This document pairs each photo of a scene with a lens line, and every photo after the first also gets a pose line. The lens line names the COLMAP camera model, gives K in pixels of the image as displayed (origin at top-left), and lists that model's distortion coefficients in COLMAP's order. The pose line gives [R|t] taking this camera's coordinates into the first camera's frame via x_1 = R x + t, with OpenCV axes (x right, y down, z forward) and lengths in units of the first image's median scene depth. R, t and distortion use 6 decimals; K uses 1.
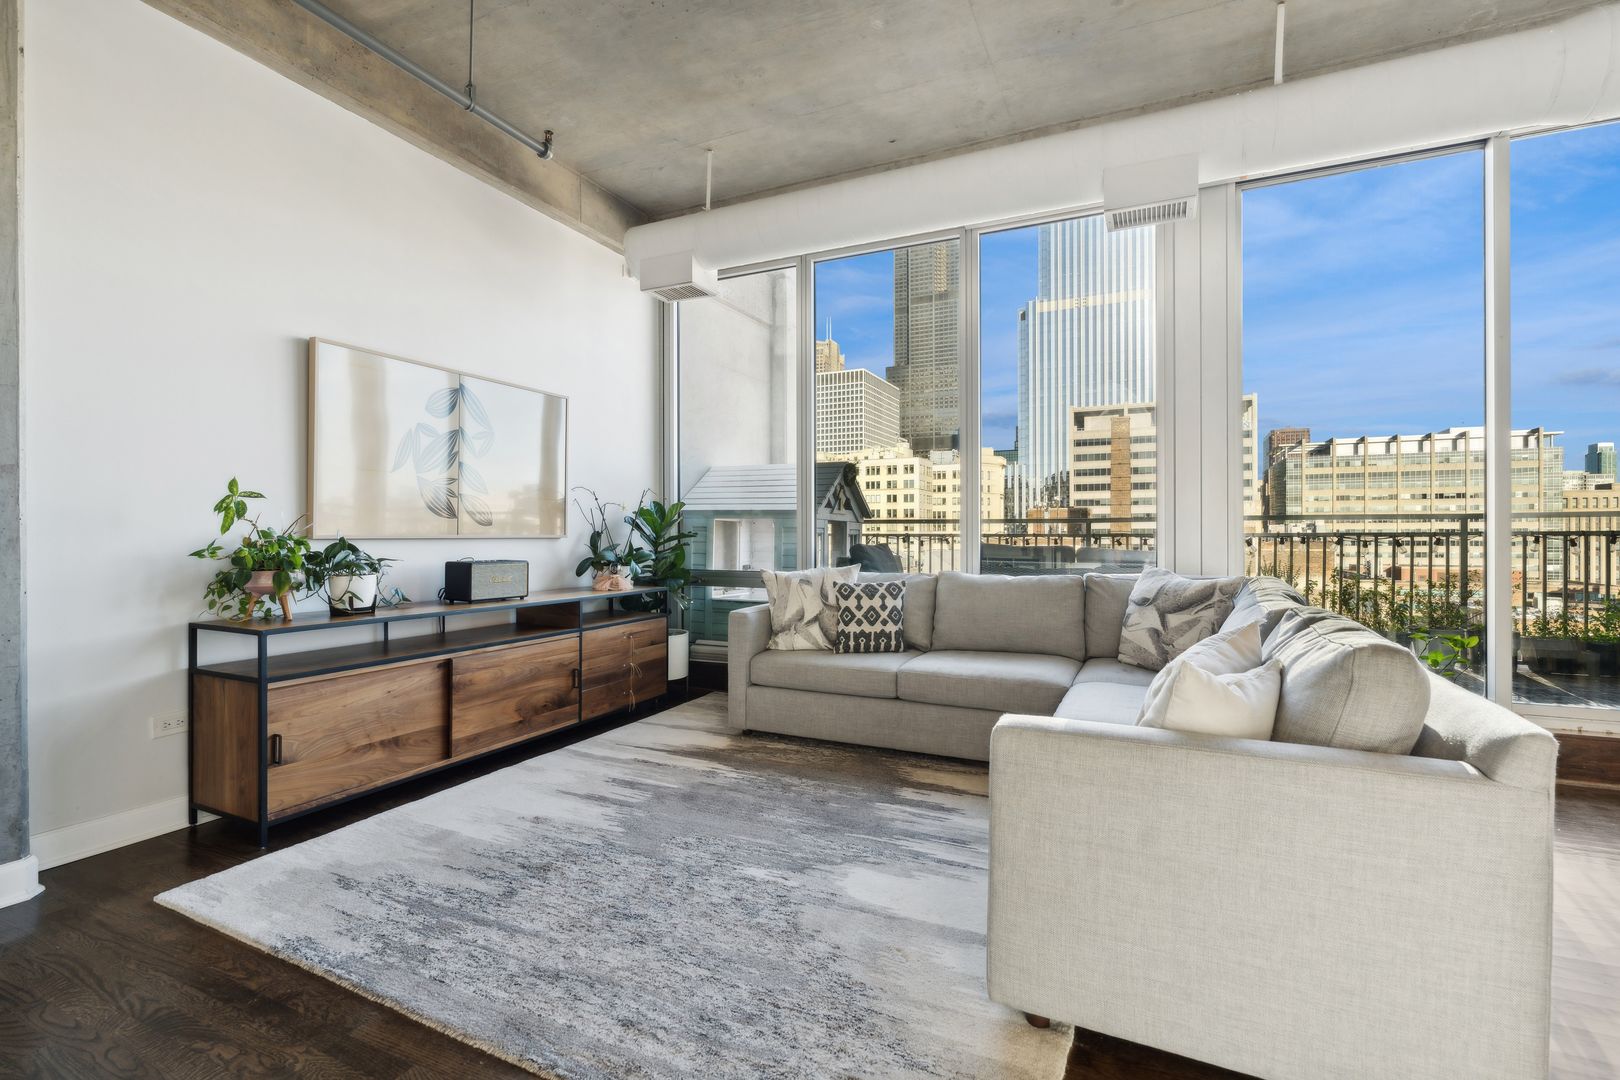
lens RADIAL K [[733.7, 0, 803.0], [0, 733.7, 536.2], [0, 0, 1]] dist [-0.004300, 0.000139]
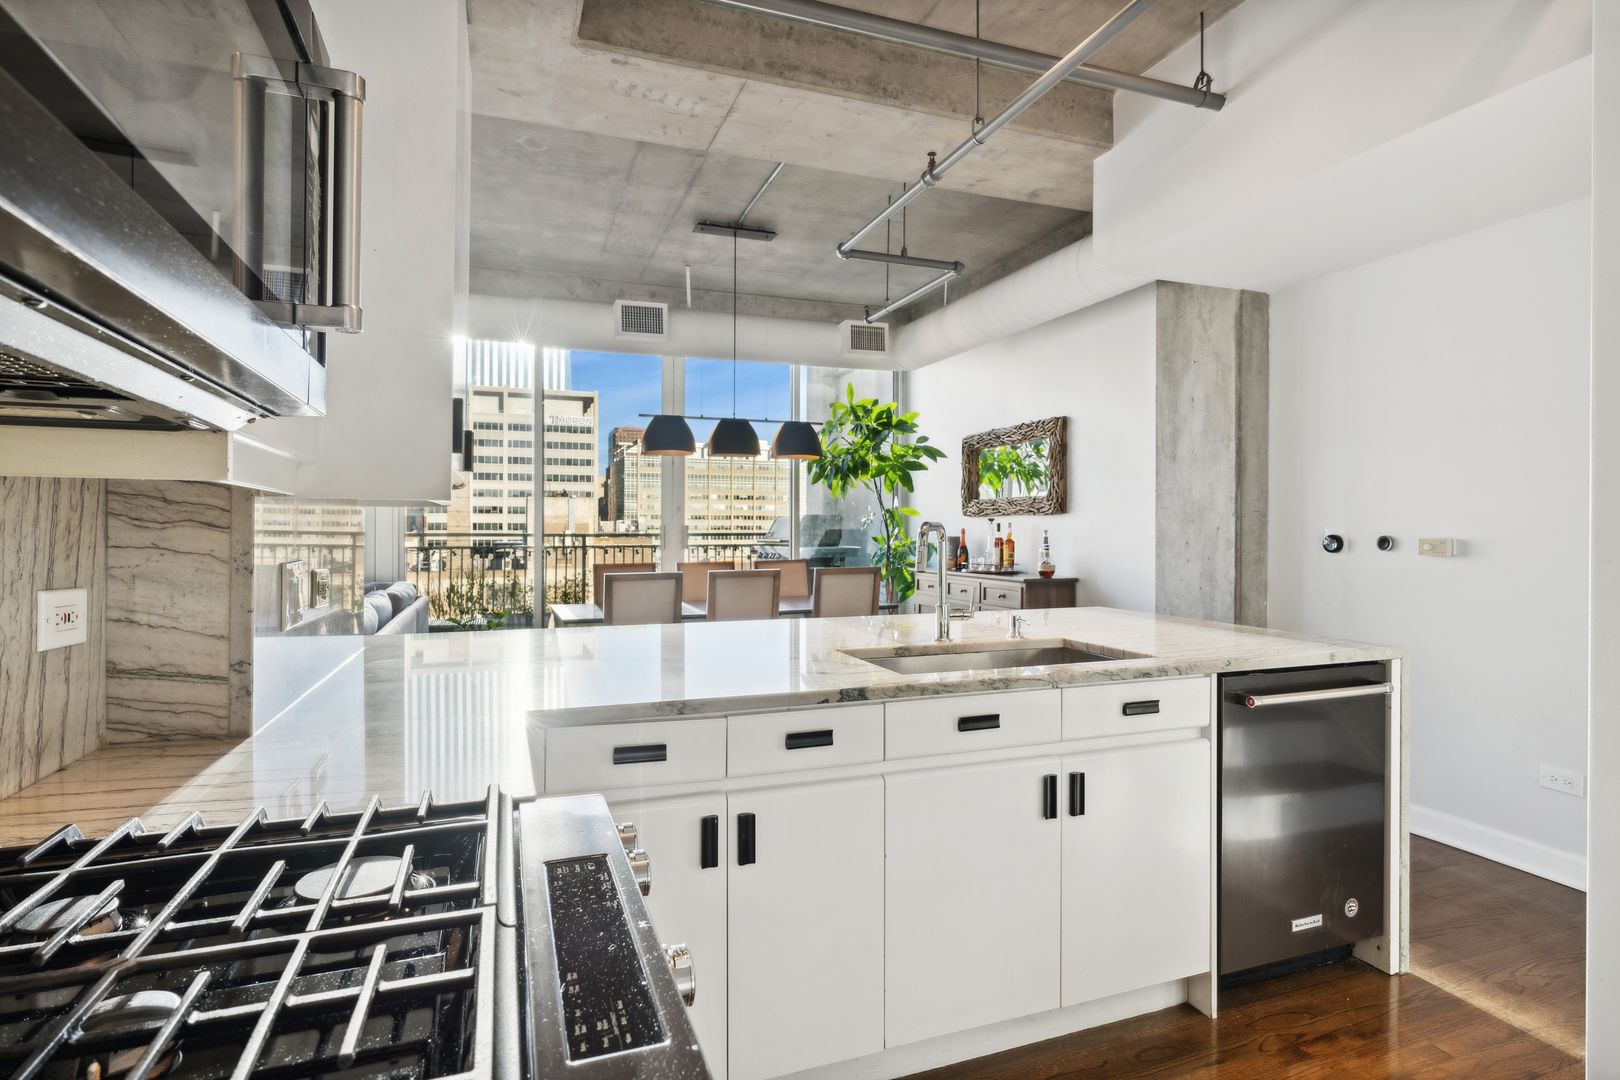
lens RADIAL K [[830.7, 0, 806.3], [0, 830.7, 534.0], [0, 0, 1]] dist [-0.002059, -0.000076]
pose [[0.701644, -0.000191, 0.712528, -0.025498], [-0.003209, 0.999989, 0.003428, -0.050639], [-0.712521, -0.004692, 0.701636, -0.758176]]
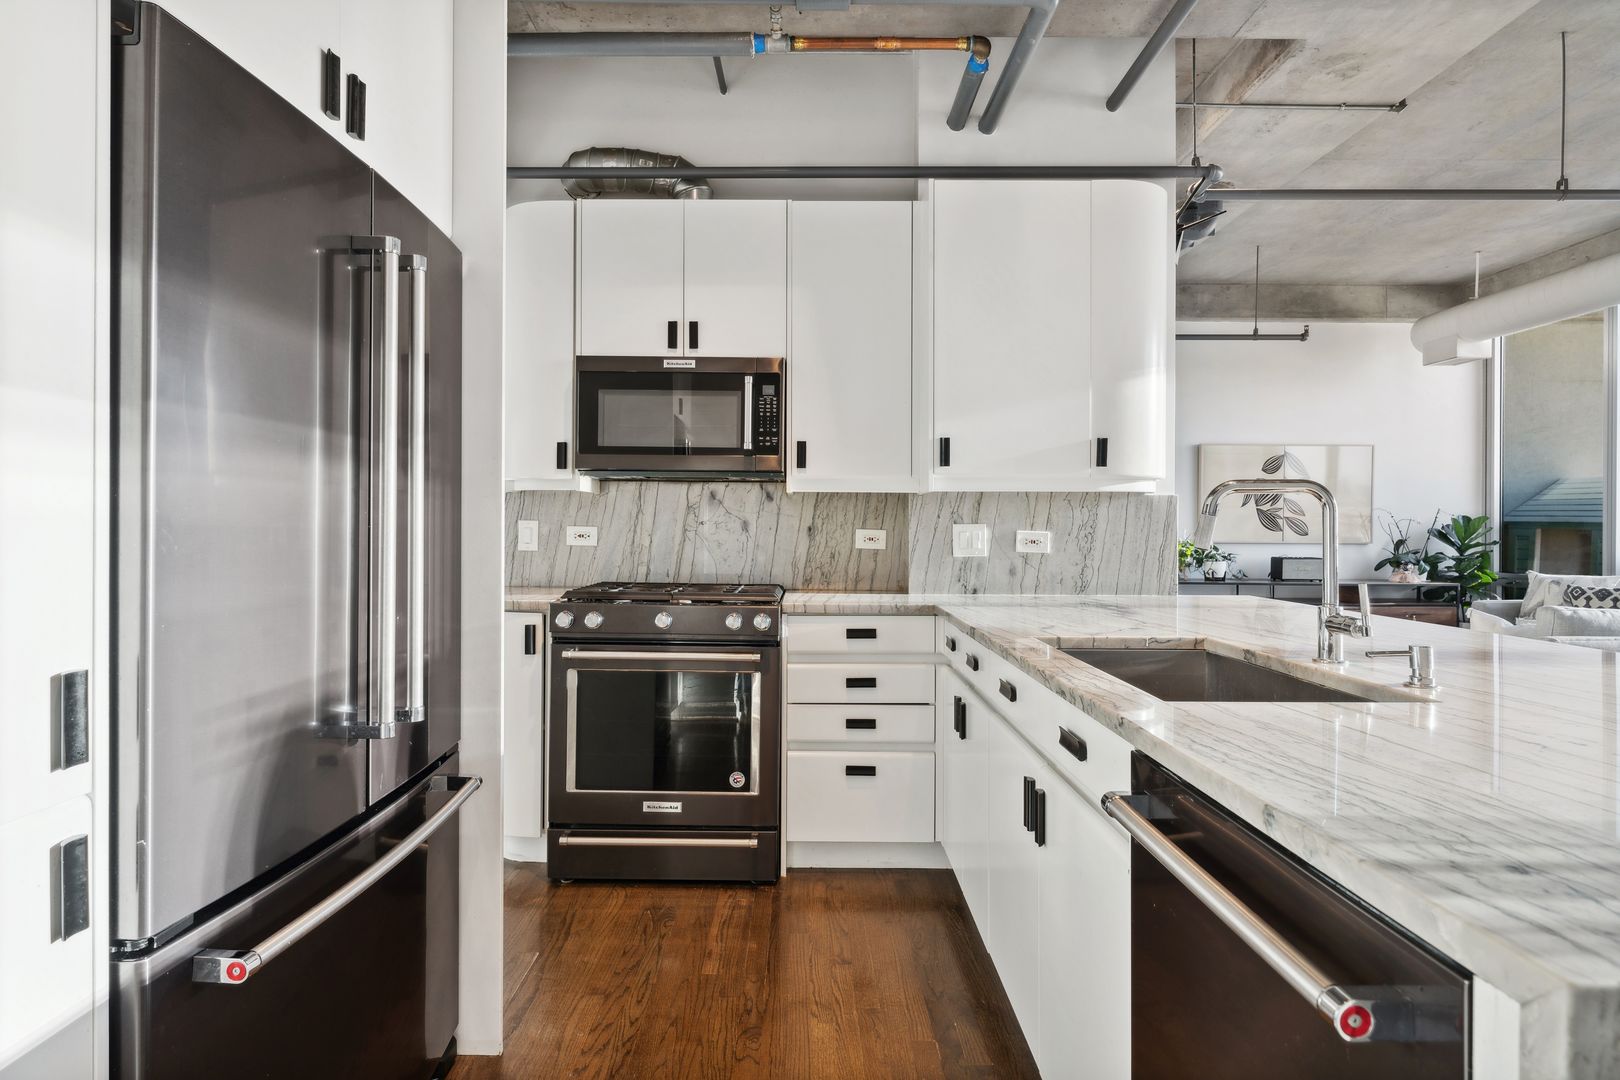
lens RADIAL K [[849.2, 0, 805.5], [0, 849.2, 528.1], [0, 0, 1]] dist [-0.004774, 0.001267]
pose [[0.425834, 0.007165, -0.904773, 0.806073], [-0.006679, 0.999966, 0.004776, -0.033356], [0.904777, 0.004009, 0.425867, -0.805385]]
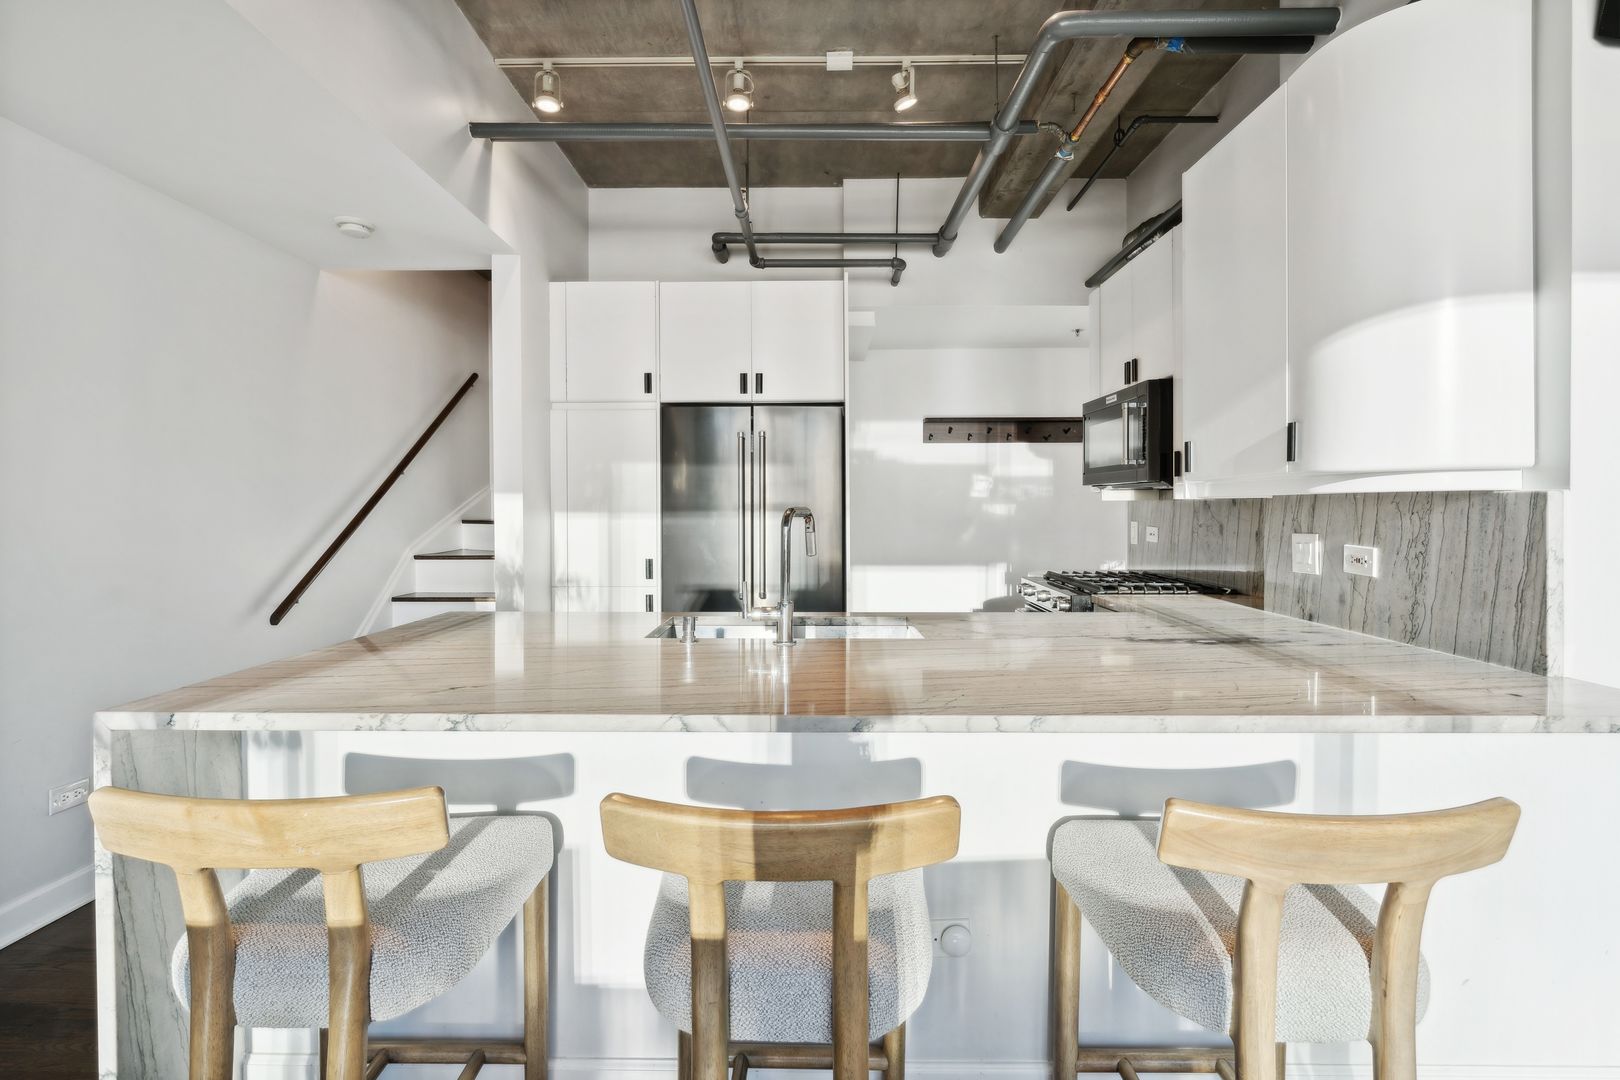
lens RADIAL K [[759.0, 0, 809.5], [0, 759.0, 518.5], [0, 0, 1]] dist [-0.004146, -0.000490]
pose [[-0.908422, 0.010765, -0.417916, 0.731036], [0.004629, 0.999866, 0.015694, -0.058859], [0.418029, 0.012322, -0.908350, 0.116971]]
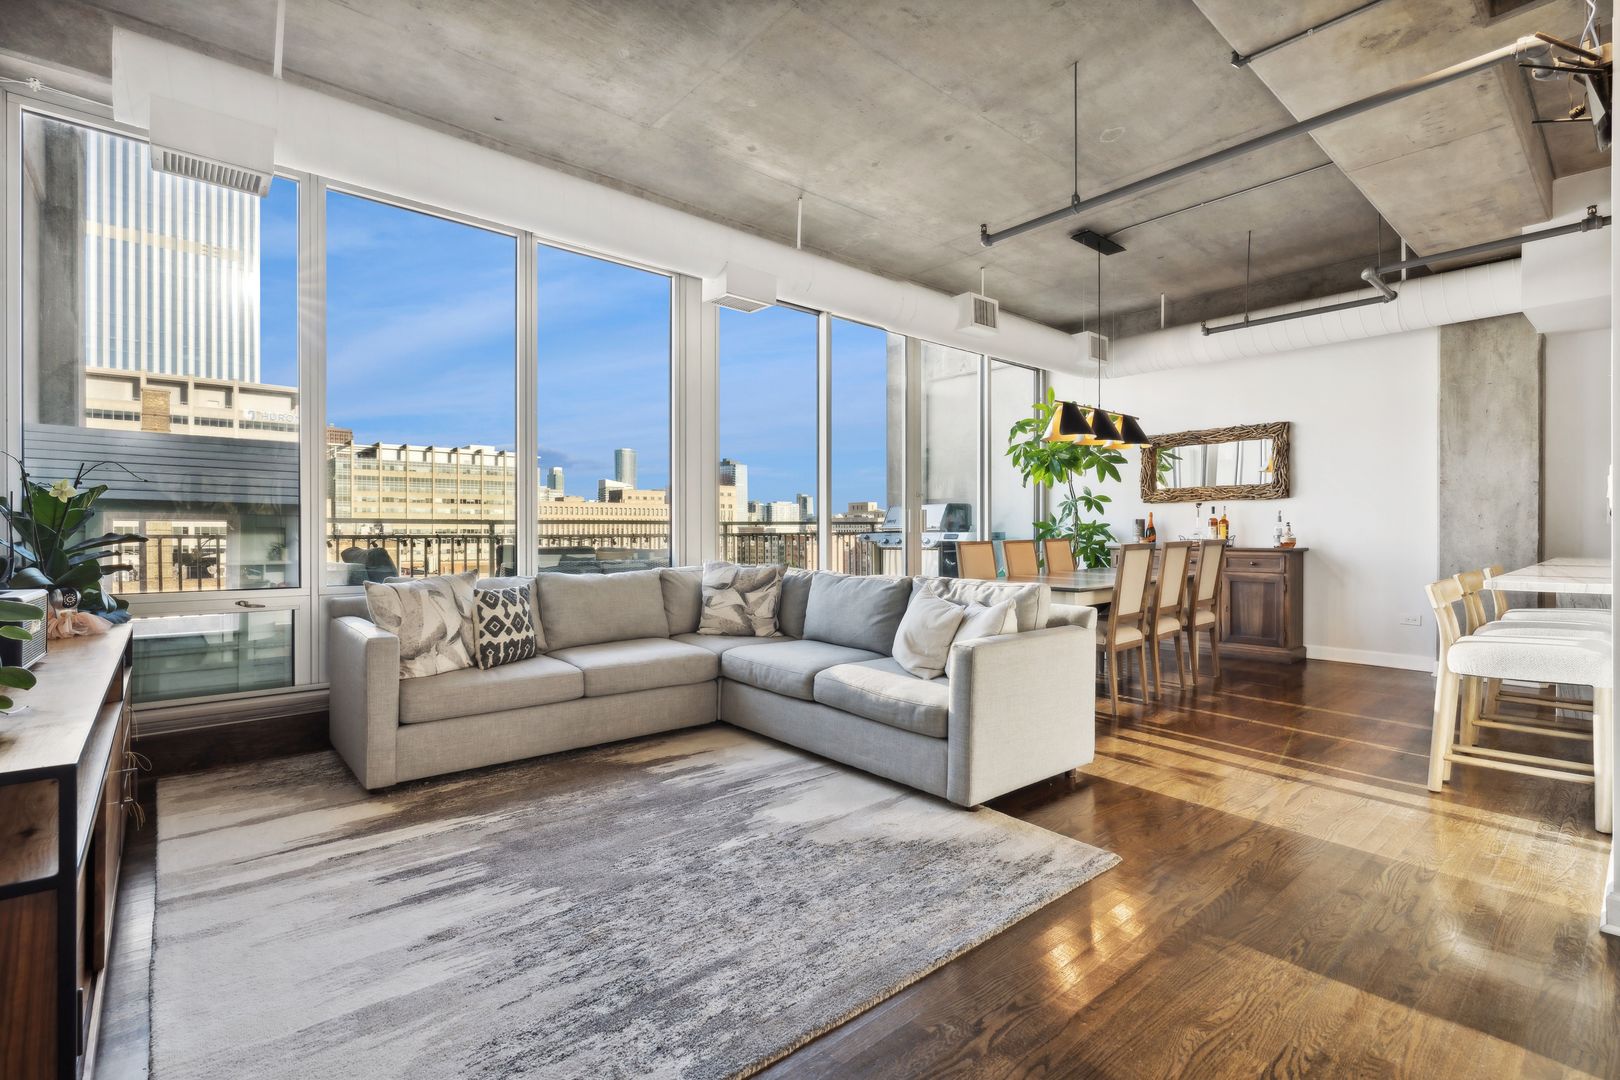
lens RADIAL K [[745.6, 0, 806.5], [0, 745.6, 533.9], [0, 0, 1]] dist [-0.002452, 0.000370]
pose [[0.401754, -0.000949, 0.915747, -0.636246], [0.003047, 0.999995, -0.000301, -0.004887], [-0.915742, 0.002911, 0.401755, 0.270045]]
